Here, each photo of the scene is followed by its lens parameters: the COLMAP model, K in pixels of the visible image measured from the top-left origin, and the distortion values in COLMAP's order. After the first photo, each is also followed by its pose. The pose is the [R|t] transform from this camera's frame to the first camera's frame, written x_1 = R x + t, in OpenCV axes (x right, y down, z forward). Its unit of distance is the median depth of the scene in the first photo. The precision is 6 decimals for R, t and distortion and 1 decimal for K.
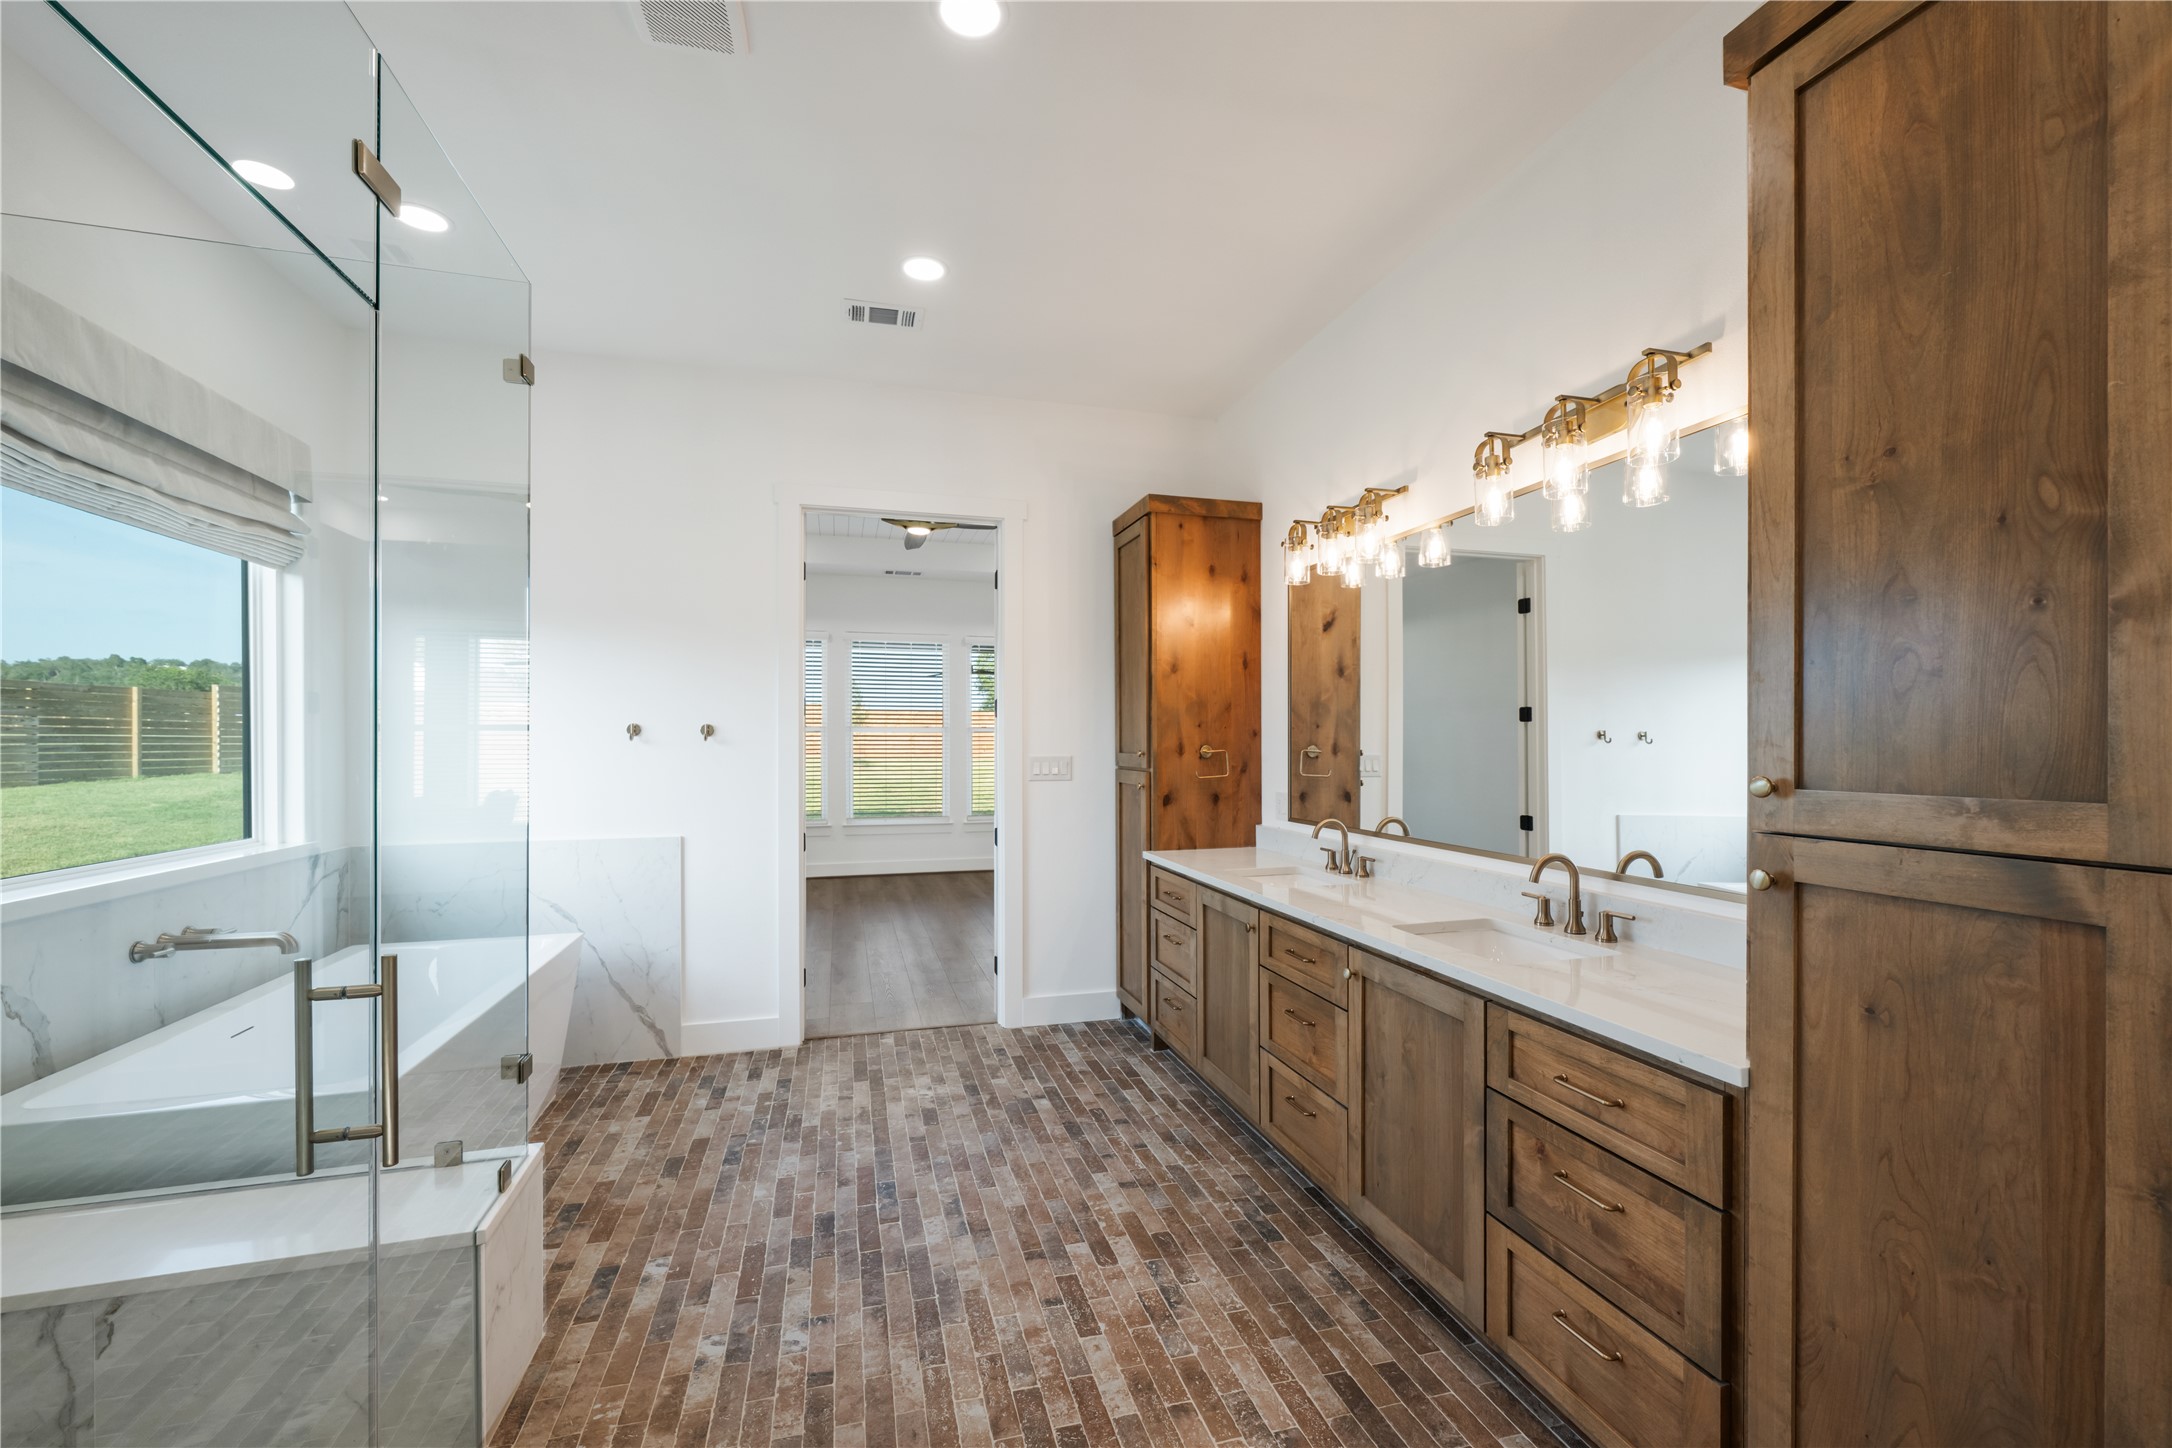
lens RADIAL K [[894.2, 0, 1097.2], [0, 894.2, 745.9], [0, 0, 1]] dist [-0.001083, 0.000003]
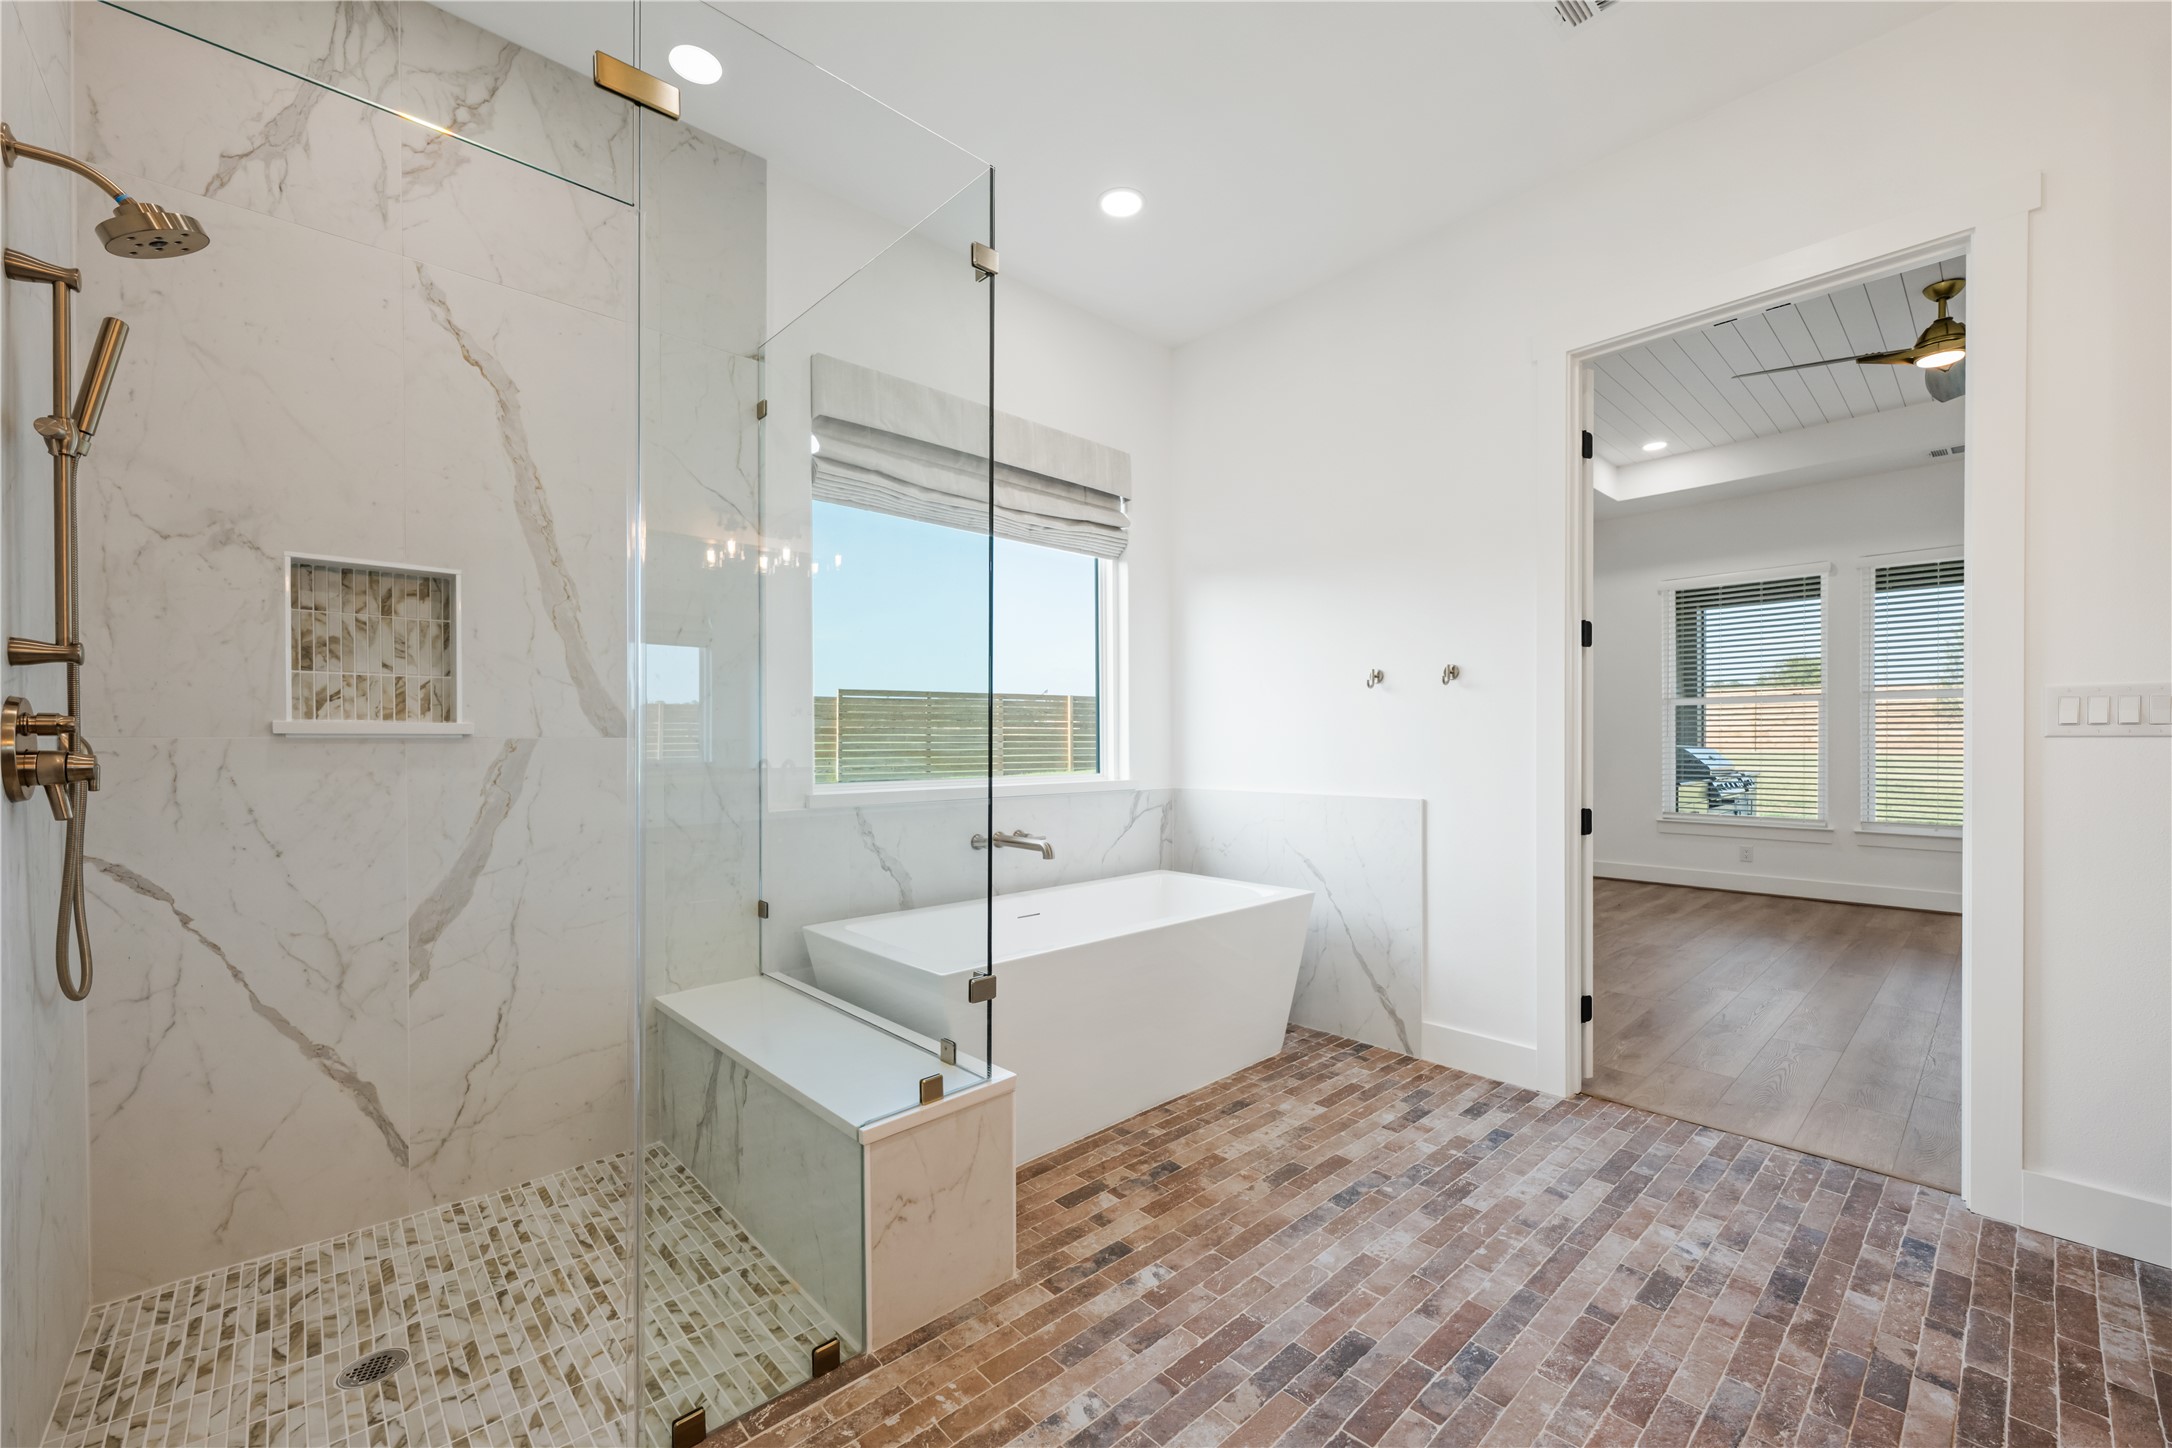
lens RADIAL K [[865.8, 0, 1091.1], [0, 865.8, 748.2], [0, 0, 1]] dist [-0.000072, 0.000021]
pose [[0.454407, 0.006225, -0.890772, 0.163098], [-0.003180, 0.999981, 0.005365, 0.065579], [0.890788, 0.000395, 0.454418, 0.460413]]
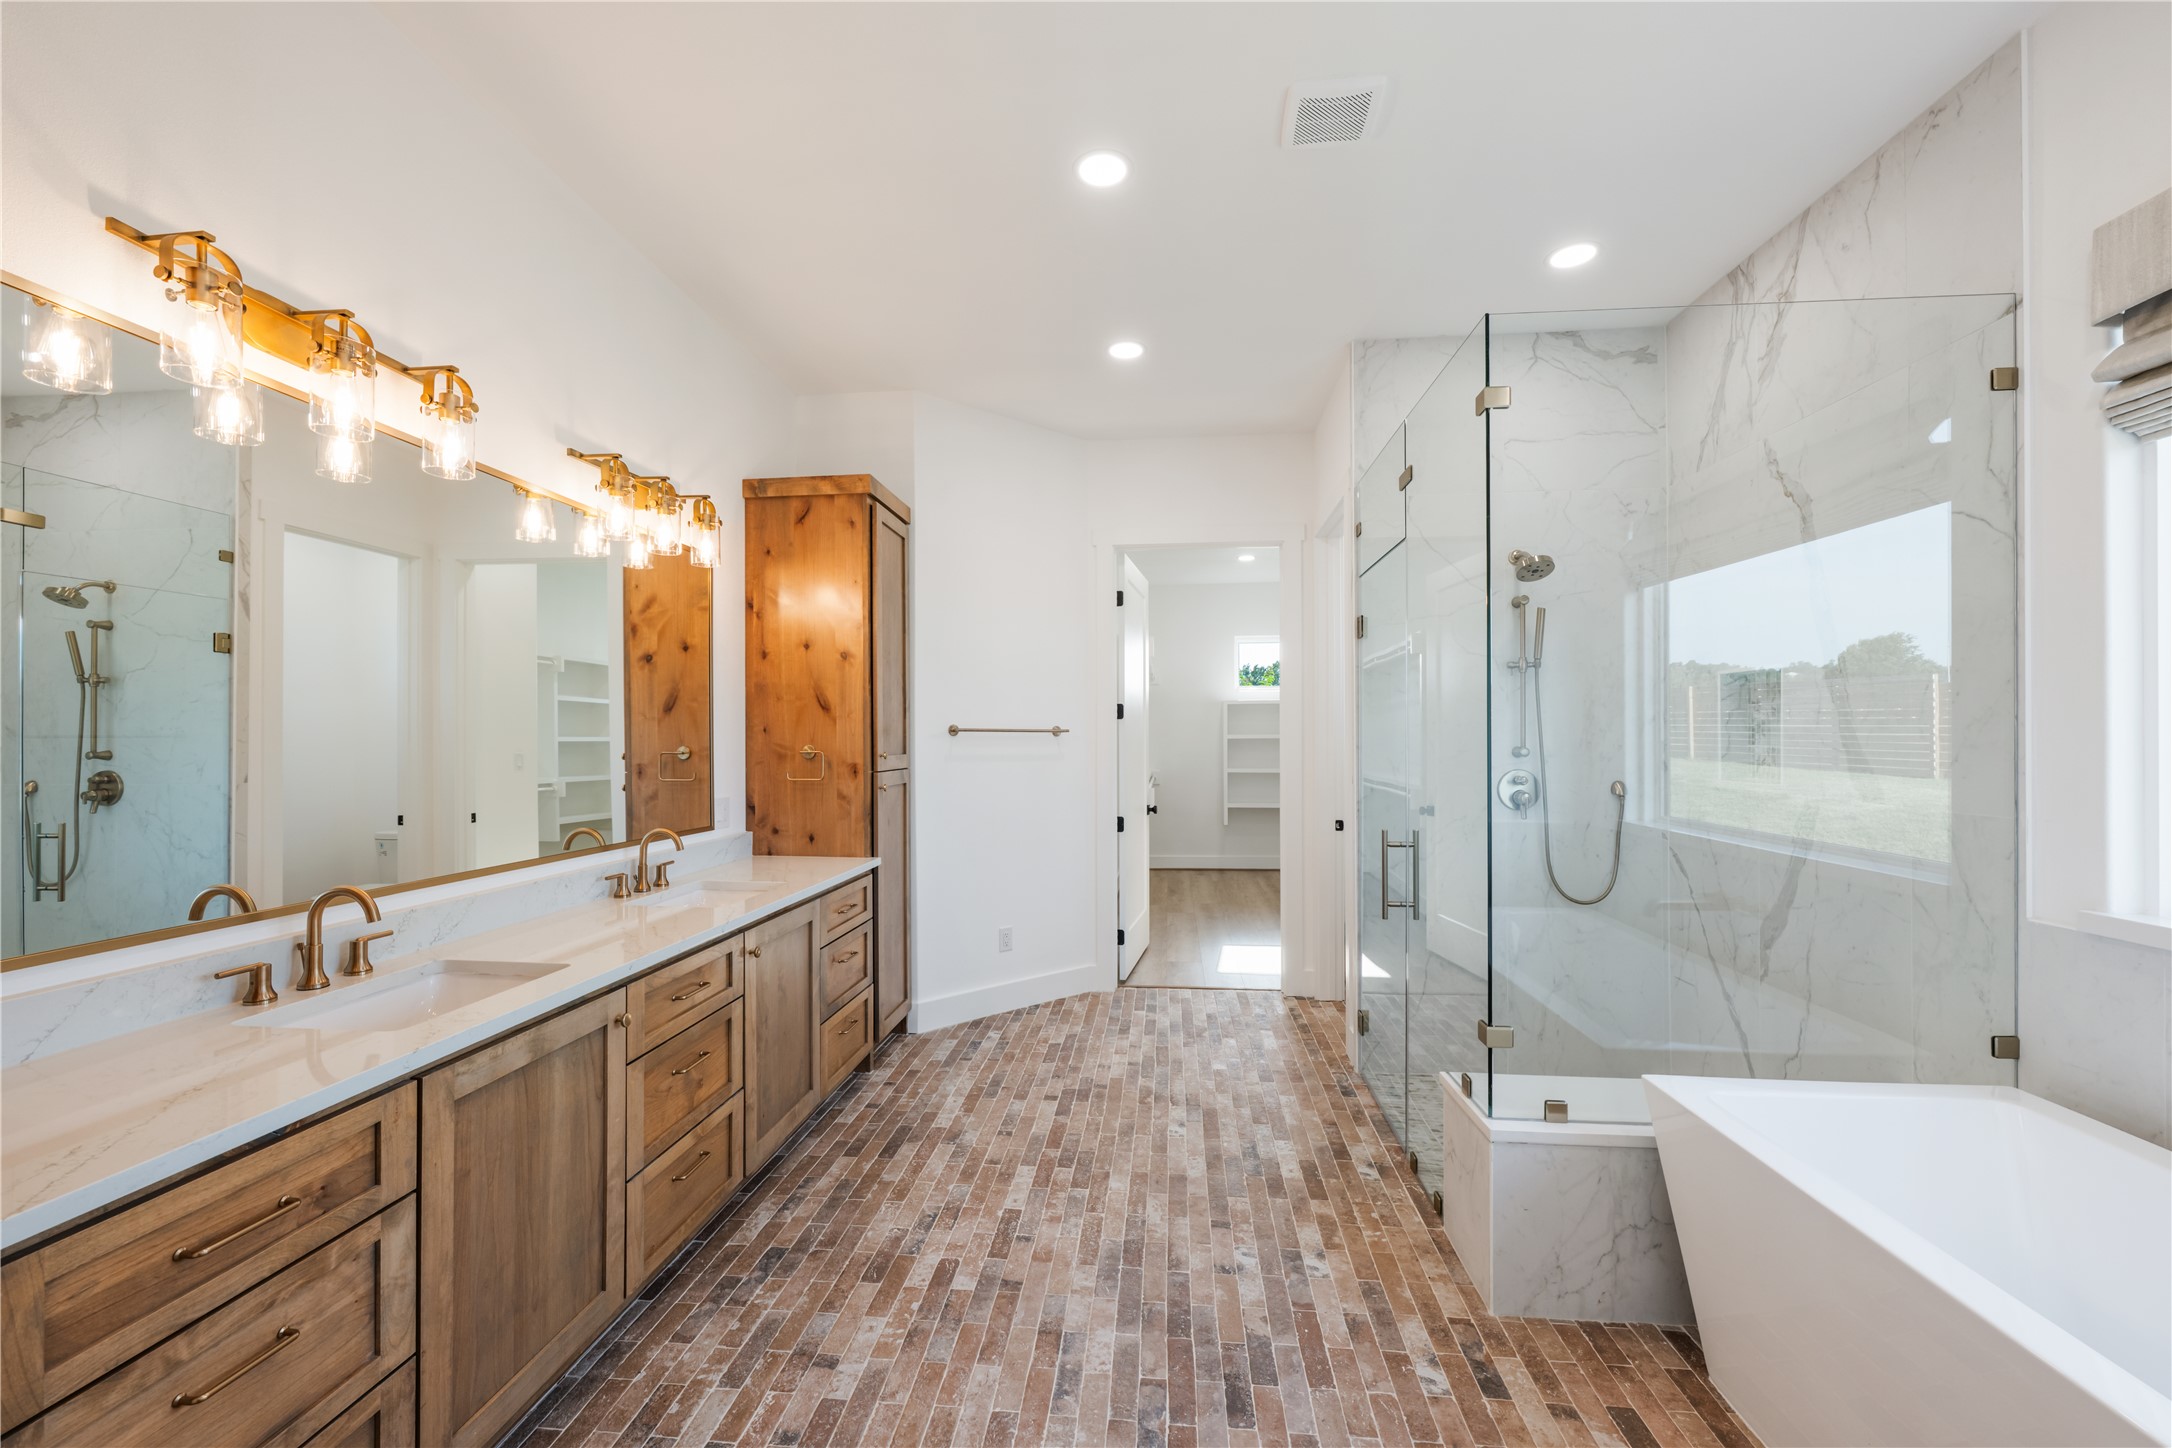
lens RADIAL K [[869.7, 0, 1091.4], [0, 869.7, 730.0], [0, 0, 1]] dist [0.000713, 0.000007]
pose [[-0.932065, 0.005480, 0.362250, -0.393349], [0.003992, 0.999980, -0.004856, -0.008307], [-0.362269, -0.003080, -0.932068, 1.483569]]
